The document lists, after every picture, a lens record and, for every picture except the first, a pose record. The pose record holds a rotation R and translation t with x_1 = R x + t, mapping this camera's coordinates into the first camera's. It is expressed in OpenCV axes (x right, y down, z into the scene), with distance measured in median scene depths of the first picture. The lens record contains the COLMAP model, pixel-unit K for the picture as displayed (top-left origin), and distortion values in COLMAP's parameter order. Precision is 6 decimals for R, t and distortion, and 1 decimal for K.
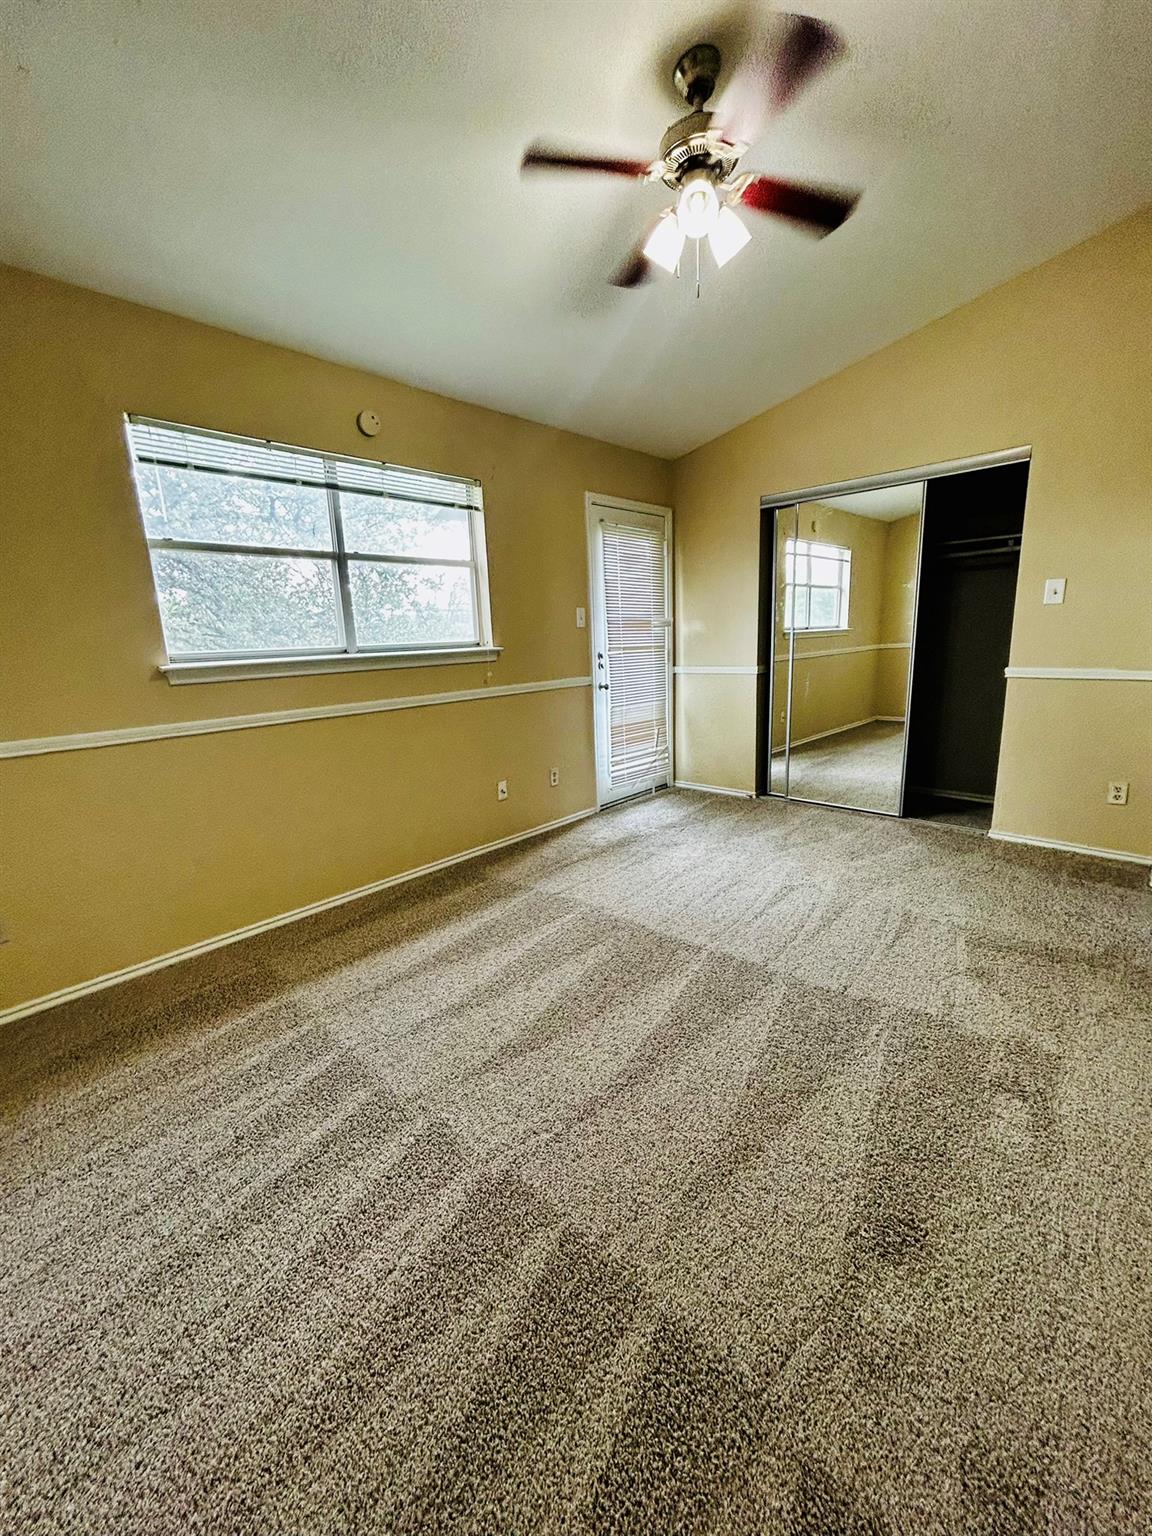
lens RADIAL K [[616.5, 0, 580.0], [0, 616.5, 770.2], [0, 0, 1]] dist [-0.000347, 0.000097]
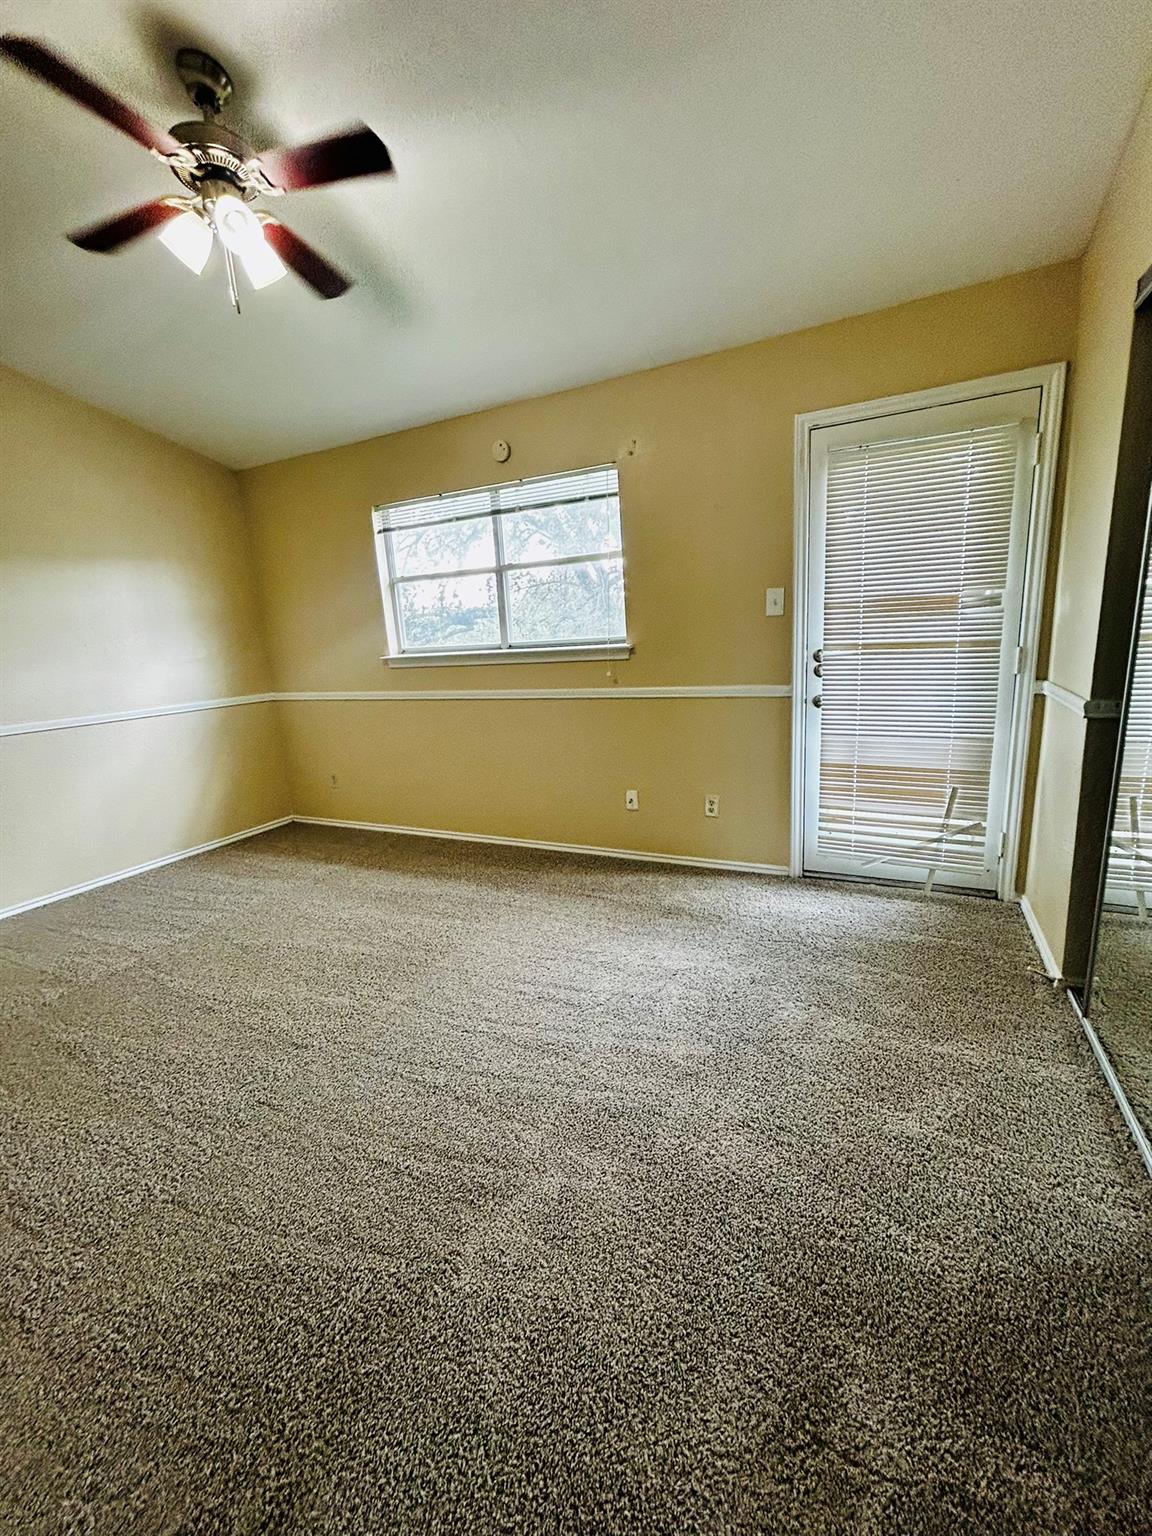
lens RADIAL K [[620.3, 0, 582.0], [0, 620.3, 767.7], [0, 0, 1]] dist [-0.000057, 0.000599]
pose [[0.297270, 0.223715, -0.928214, 0.662050], [-0.160952, 0.969992, 0.182238, -0.161530], [0.941130, 0.095224, 0.324357, 0.593270]]
